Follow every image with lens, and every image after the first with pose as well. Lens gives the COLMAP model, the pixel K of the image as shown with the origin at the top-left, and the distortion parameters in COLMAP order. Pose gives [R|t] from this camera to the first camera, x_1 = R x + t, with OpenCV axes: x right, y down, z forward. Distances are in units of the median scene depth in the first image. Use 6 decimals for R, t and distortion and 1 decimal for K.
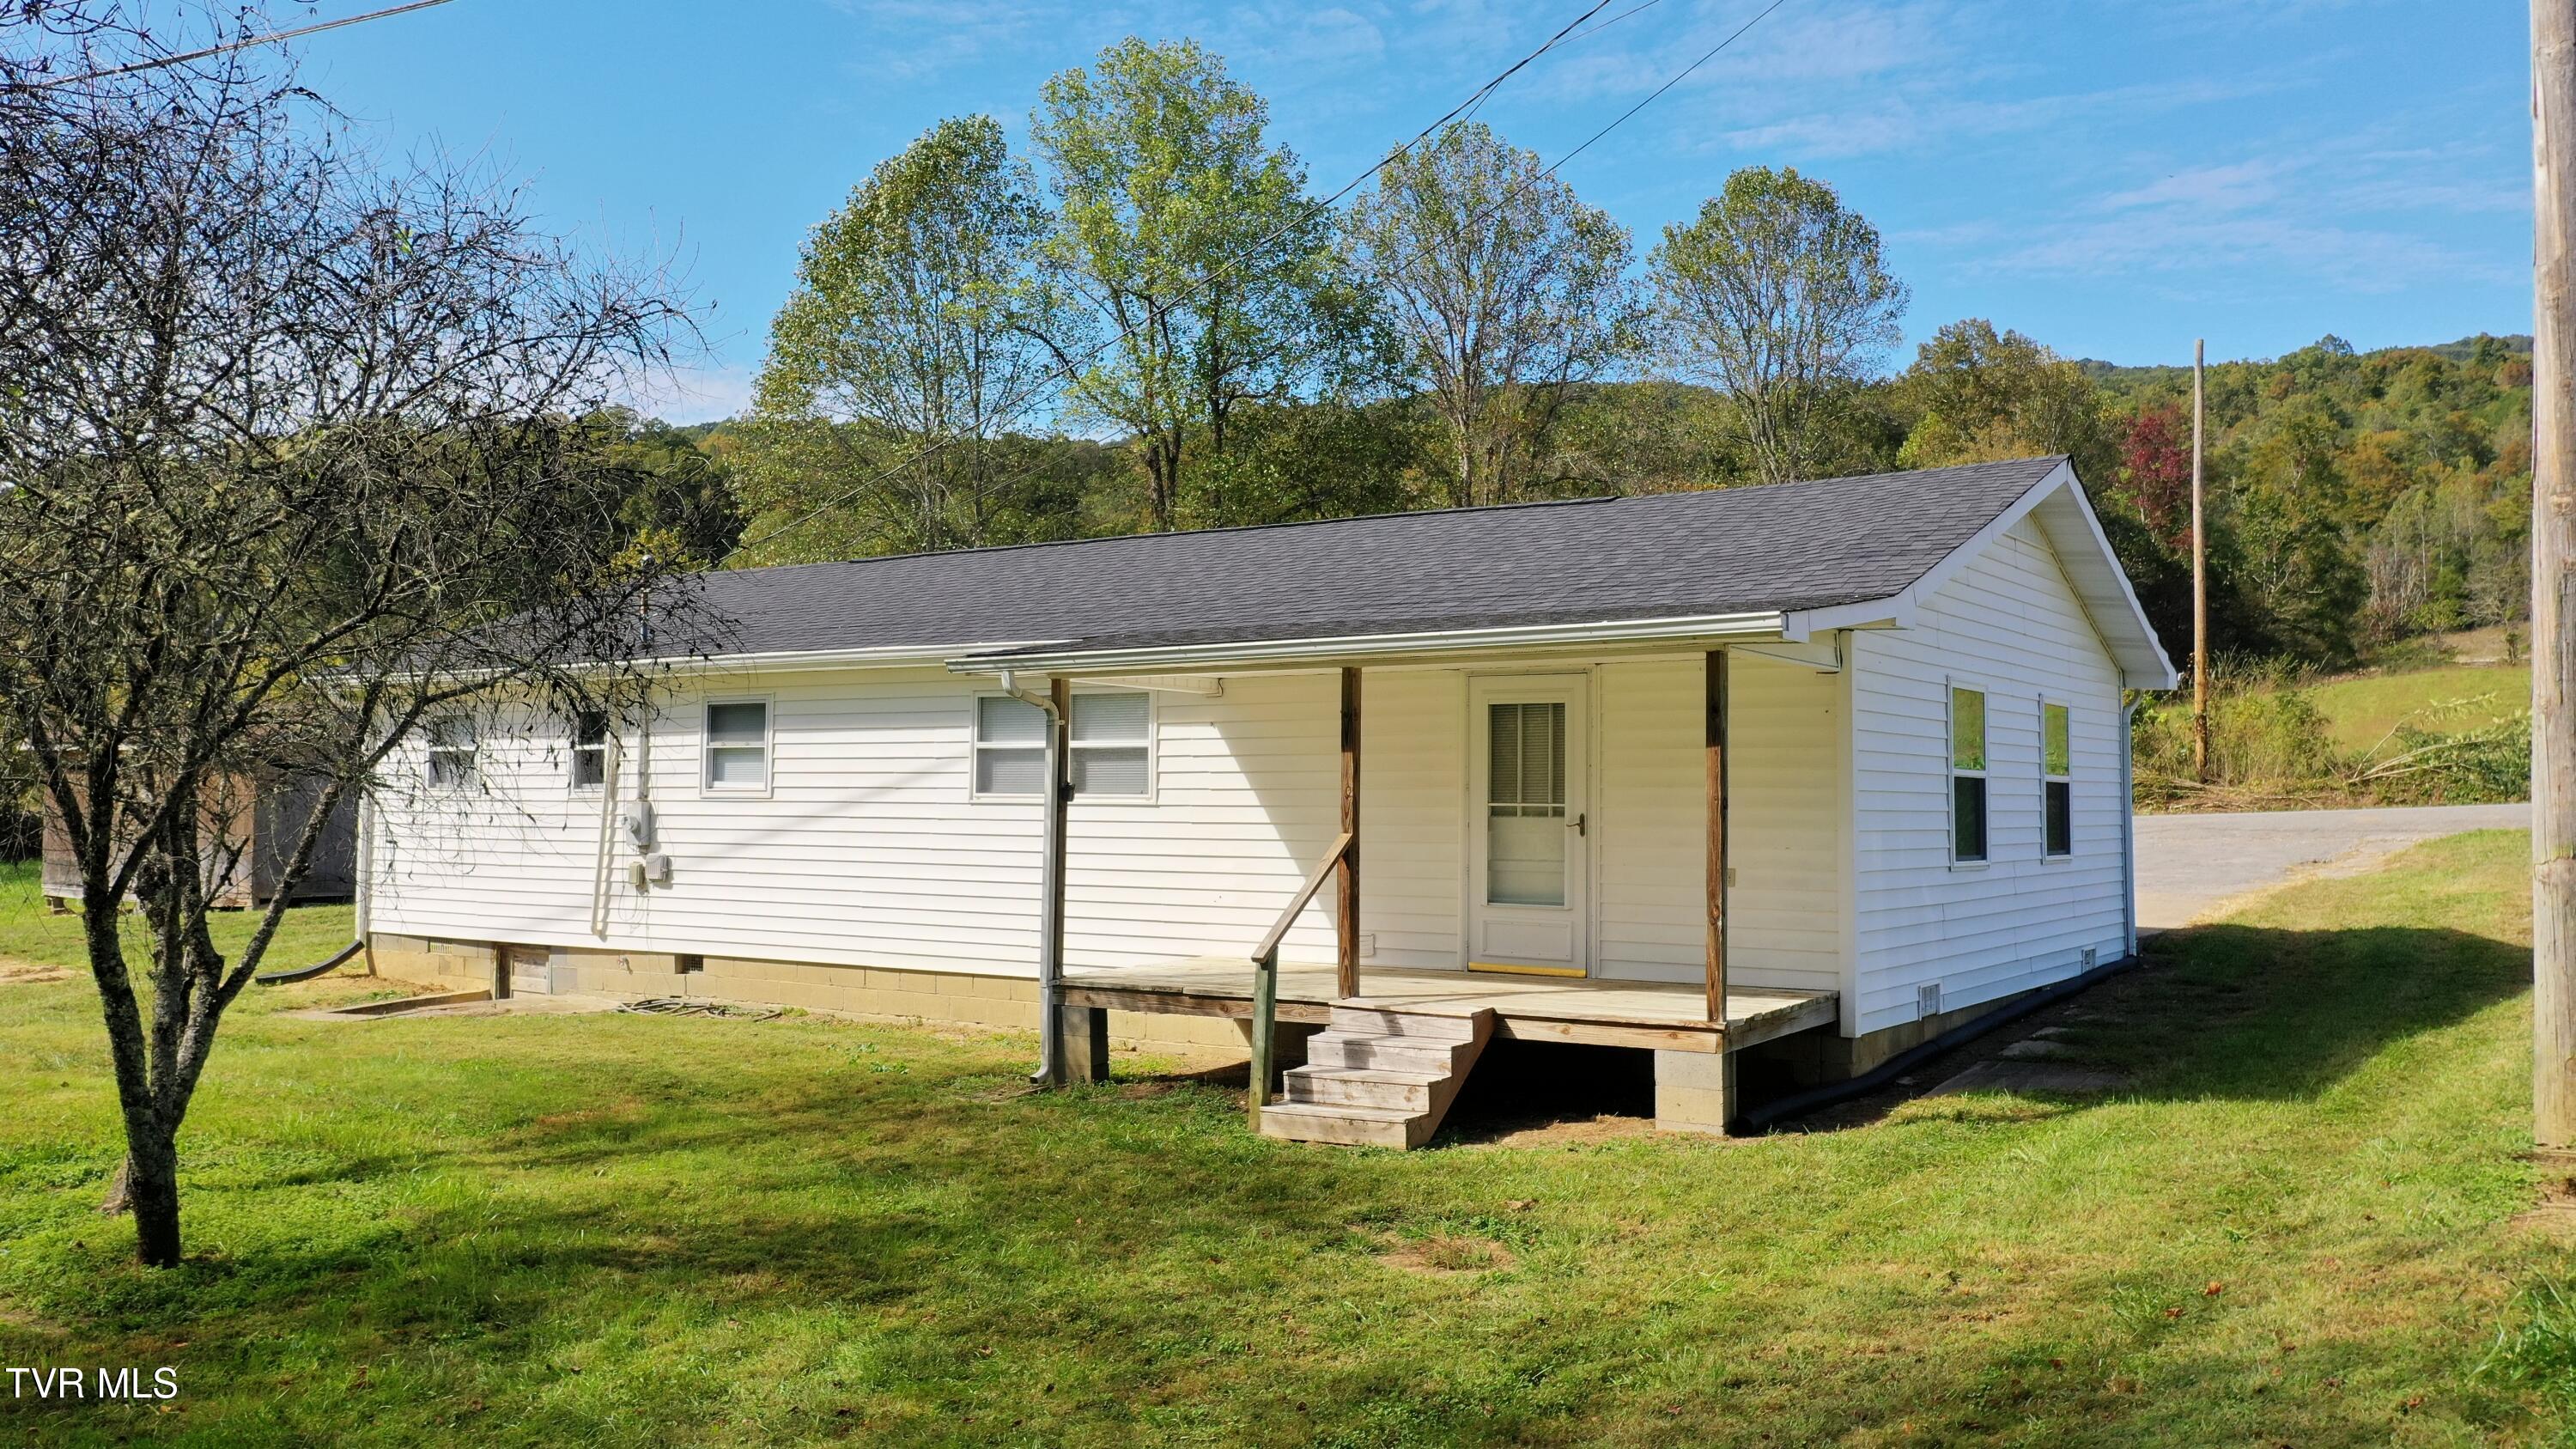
lens RADIAL K [[2043.8, 0, 1287.5], [0, 2043.8, 726.0], [0, 0, 1]] dist [0.009991, 0.002727]
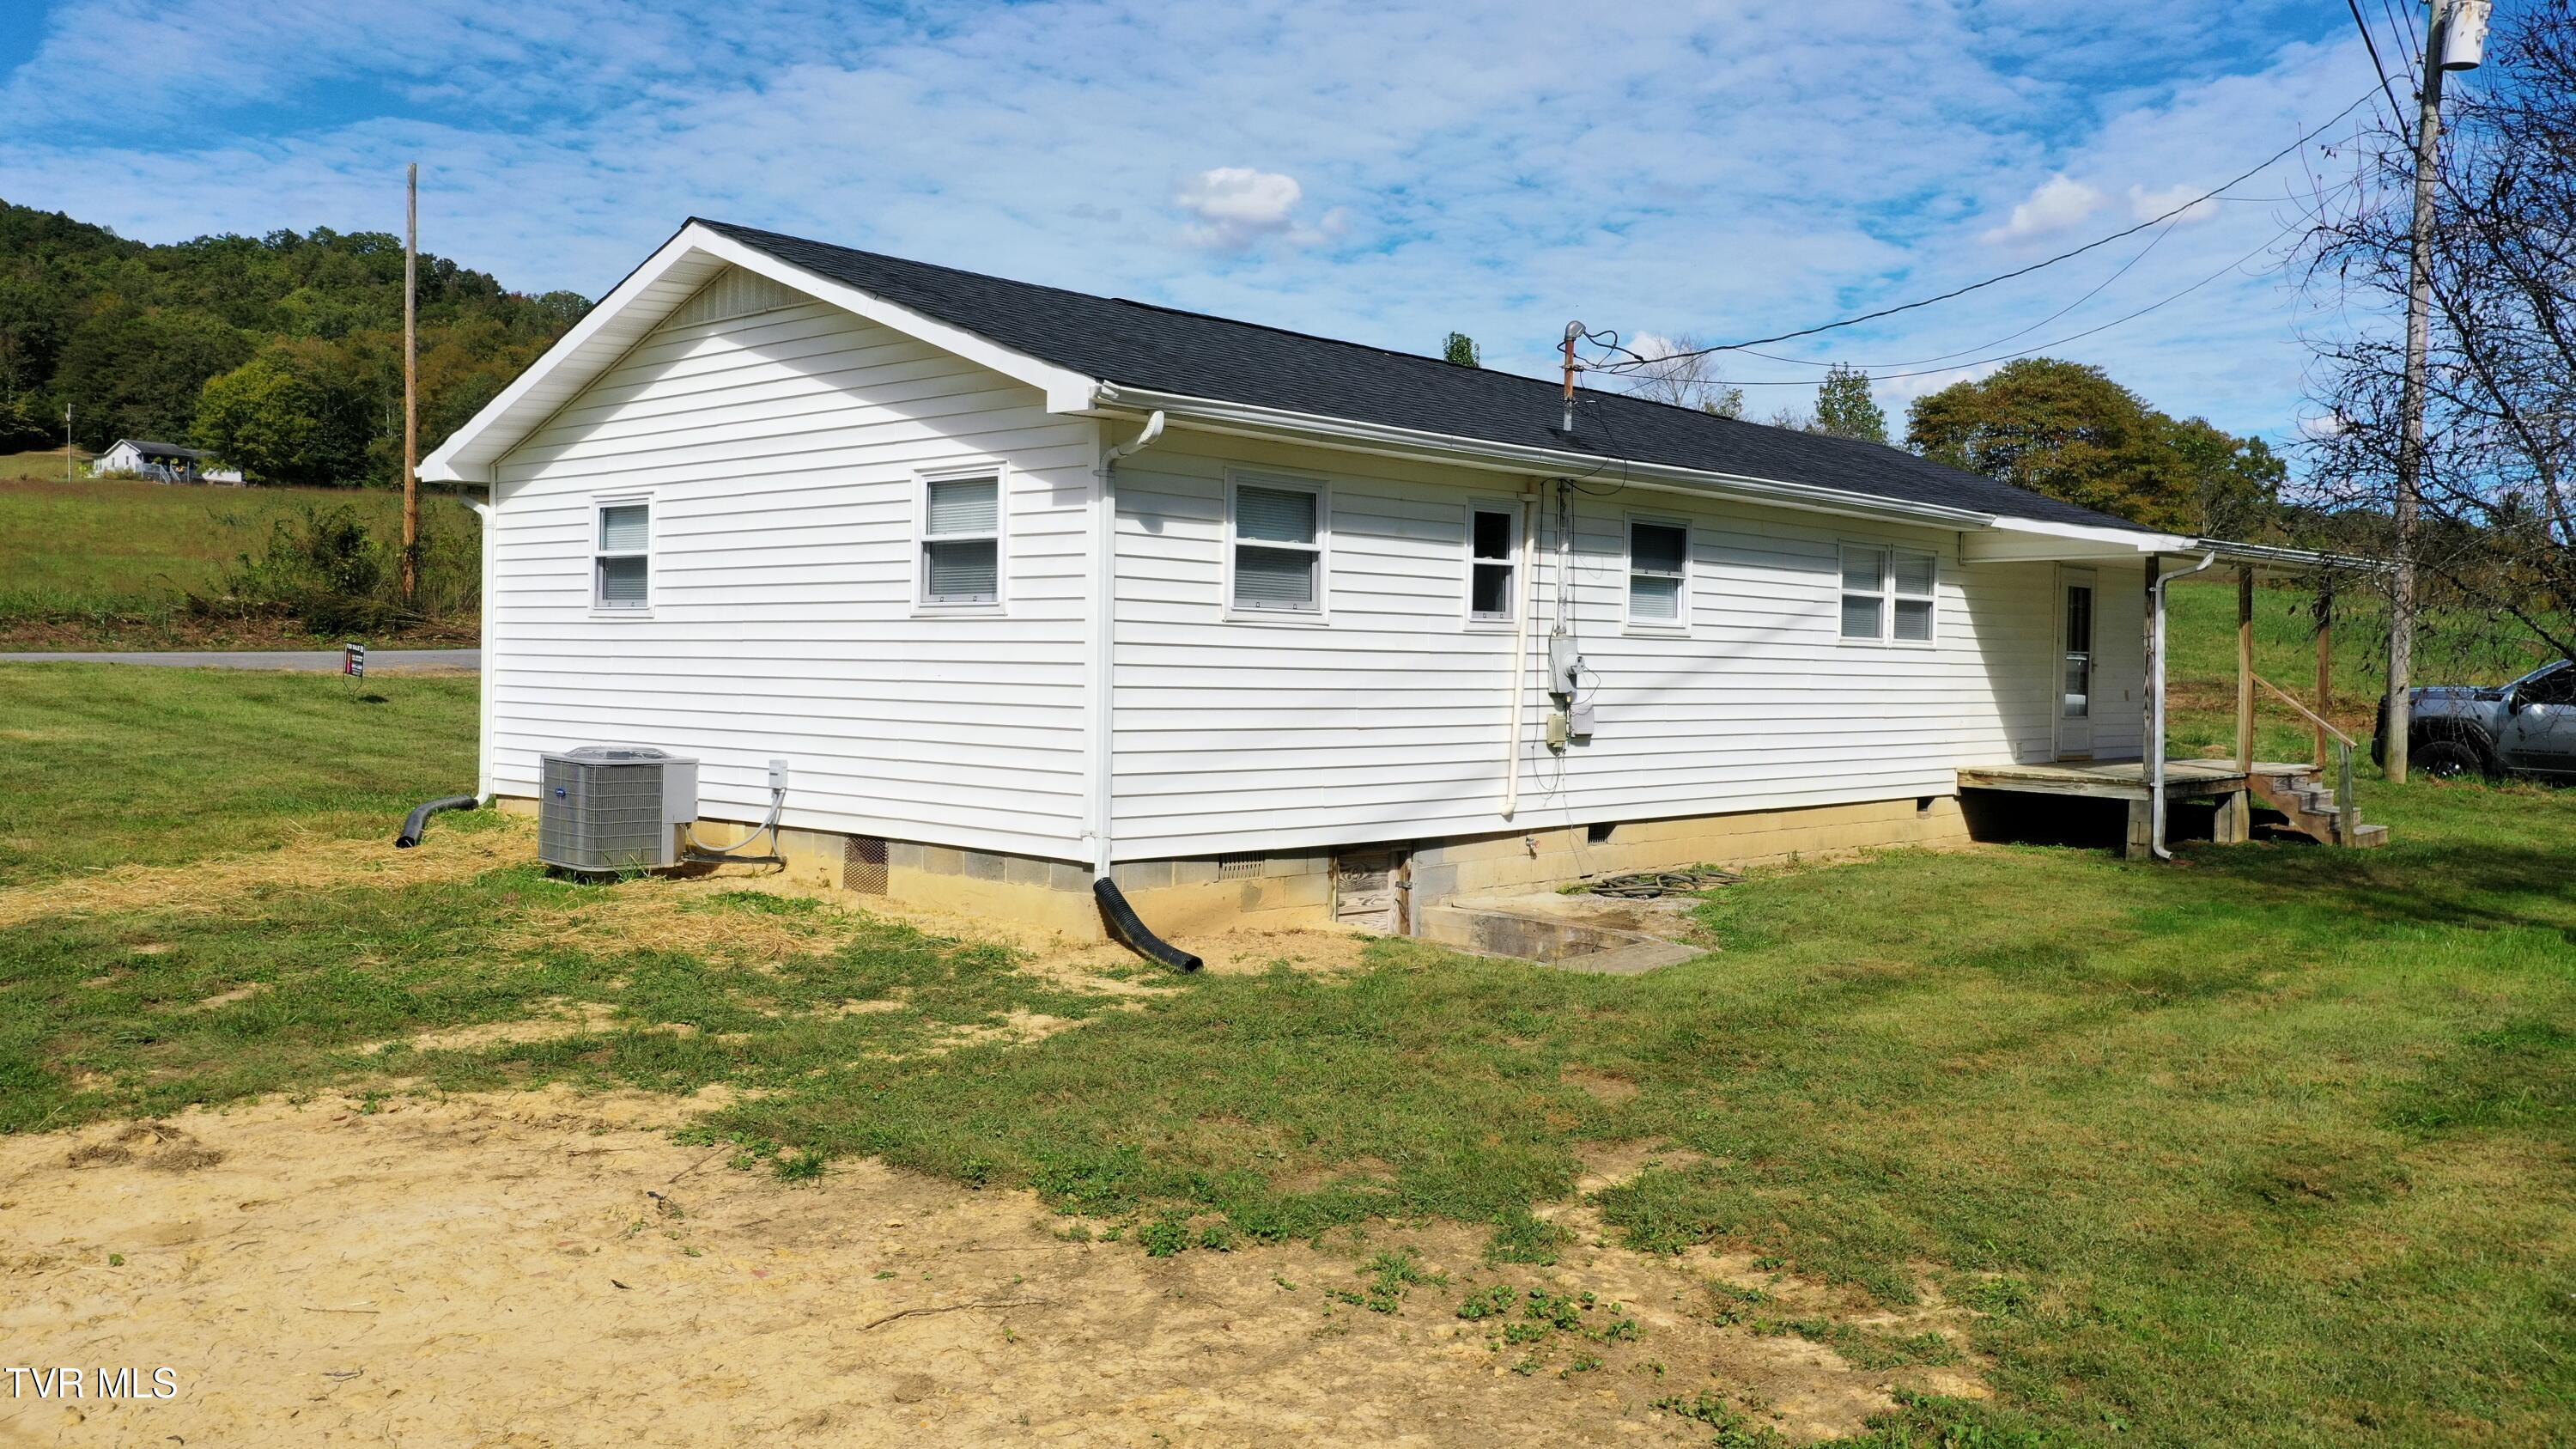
lens RADIAL K [[2043.8, 0, 1290.6], [0, 2043.8, 716.2], [0, 0, 1]] dist [0.009991, 0.002727]
pose [[0.146443, -0.059946, 0.987401, -1.121963], [-0.087102, 0.993504, 0.073235, 0.018609], [-0.985377, -0.096729, 0.140270, 1.003134]]
